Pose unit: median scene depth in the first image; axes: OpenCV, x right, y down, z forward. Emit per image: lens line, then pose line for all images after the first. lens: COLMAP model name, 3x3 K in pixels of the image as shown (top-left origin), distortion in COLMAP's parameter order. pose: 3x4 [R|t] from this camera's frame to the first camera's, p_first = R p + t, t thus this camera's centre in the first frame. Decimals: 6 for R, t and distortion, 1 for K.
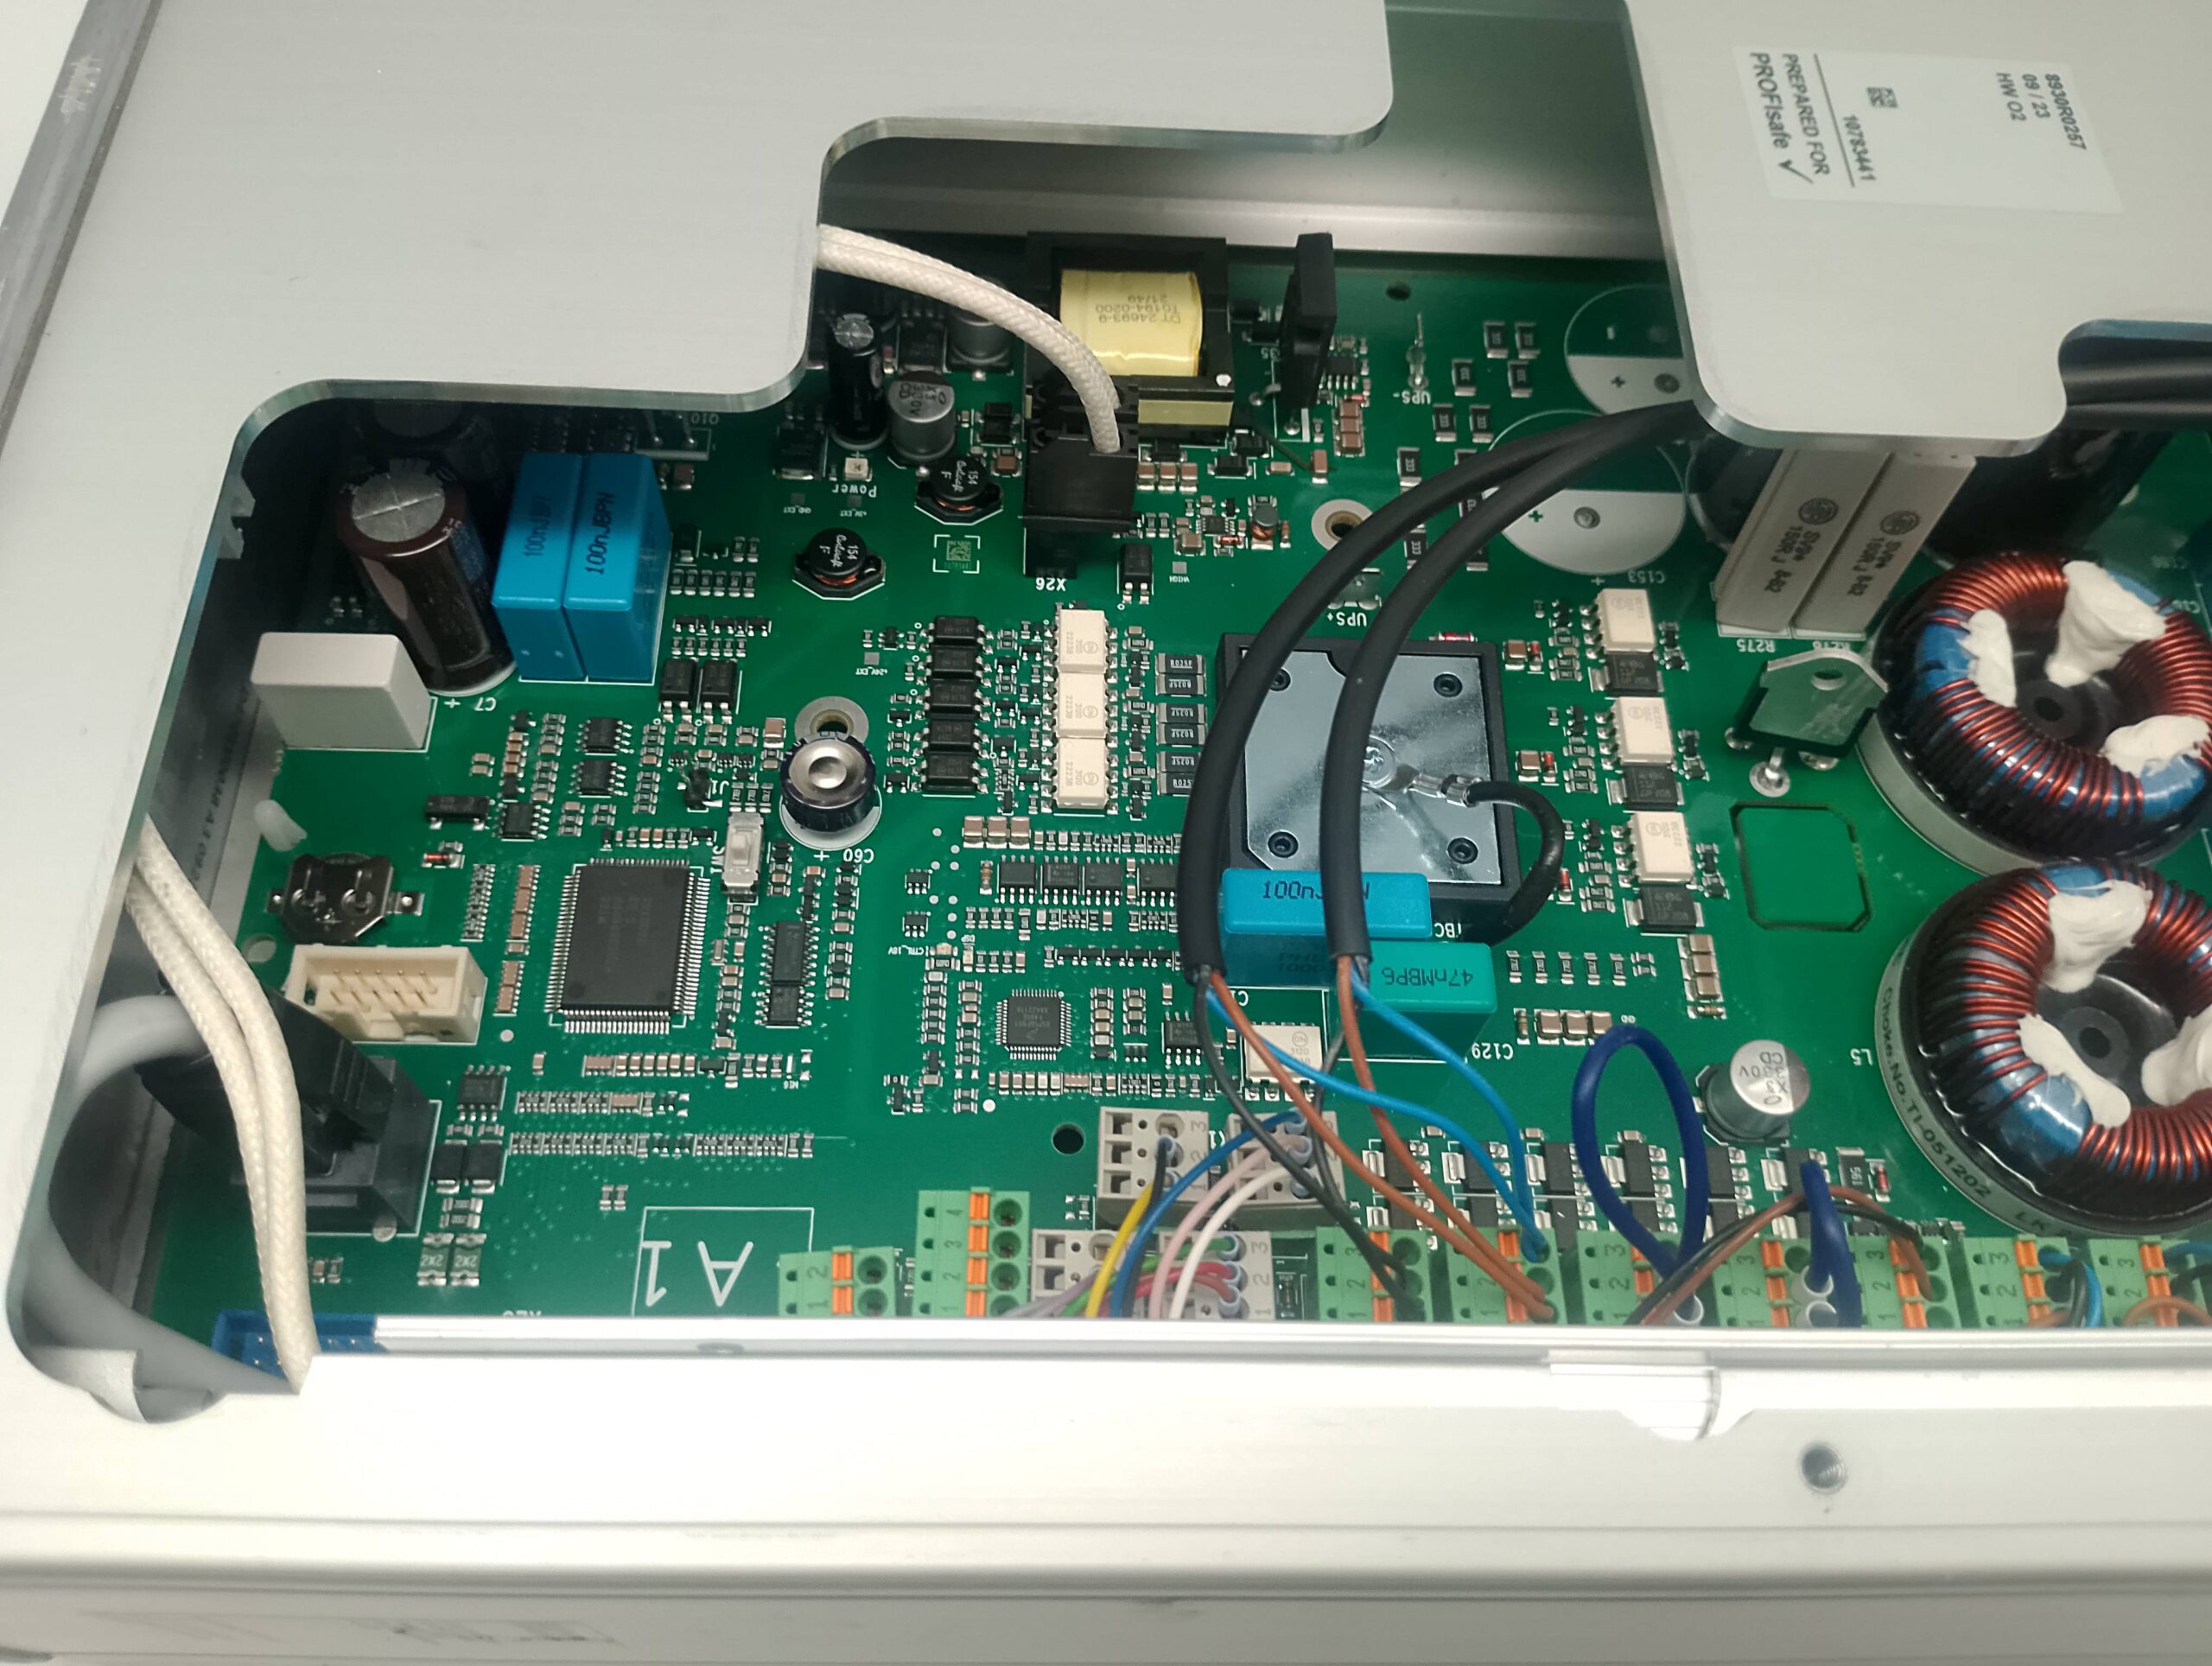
lens RADIAL K [[1852.3, 0, 1095.4], [0, 1852.3, 823.2], [0, 0, 1]] dist [0.127455, -0.286140]
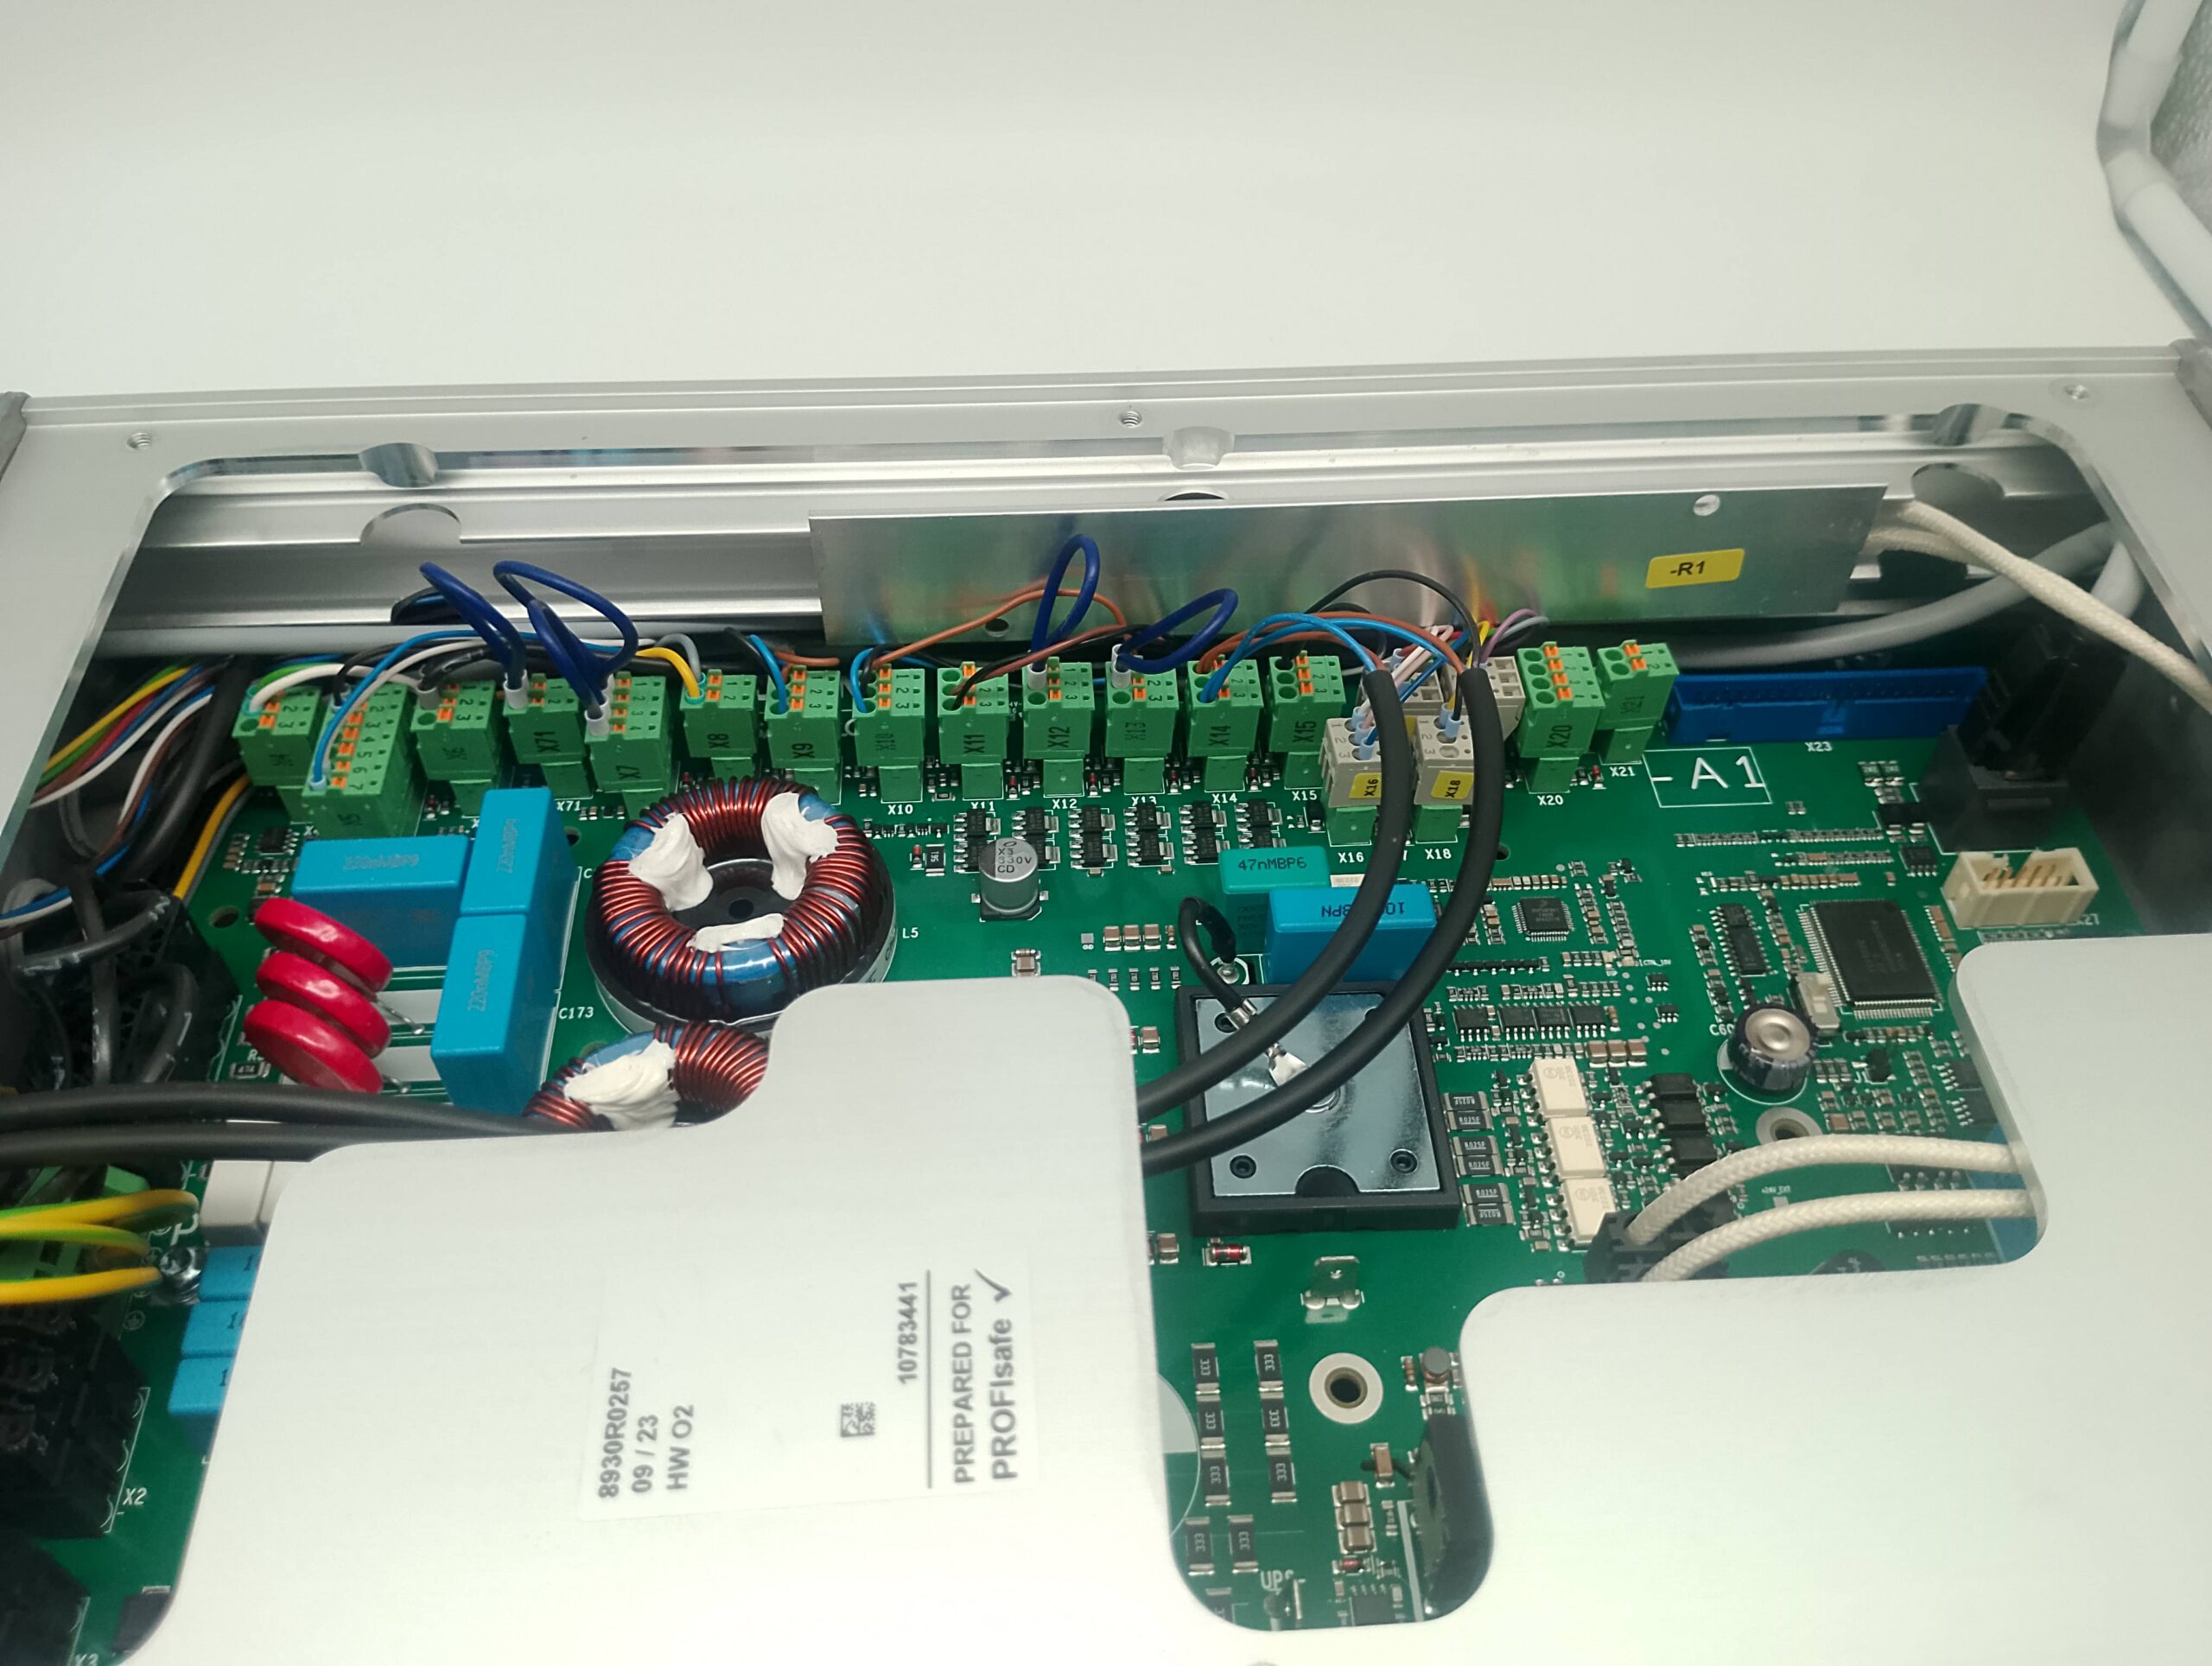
lens RADIAL K [[1852.3, 0, 1118.6], [0, 1852.3, 815.2], [0, 0, 1]] dist [0.127455, -0.286140]
pose [[-0.995862, 0.000699, -0.090874, 0.374289], [-0.085384, -0.349585, 0.933006, -1.038815], [-0.031116, 0.936905, 0.348198, 0.463012]]
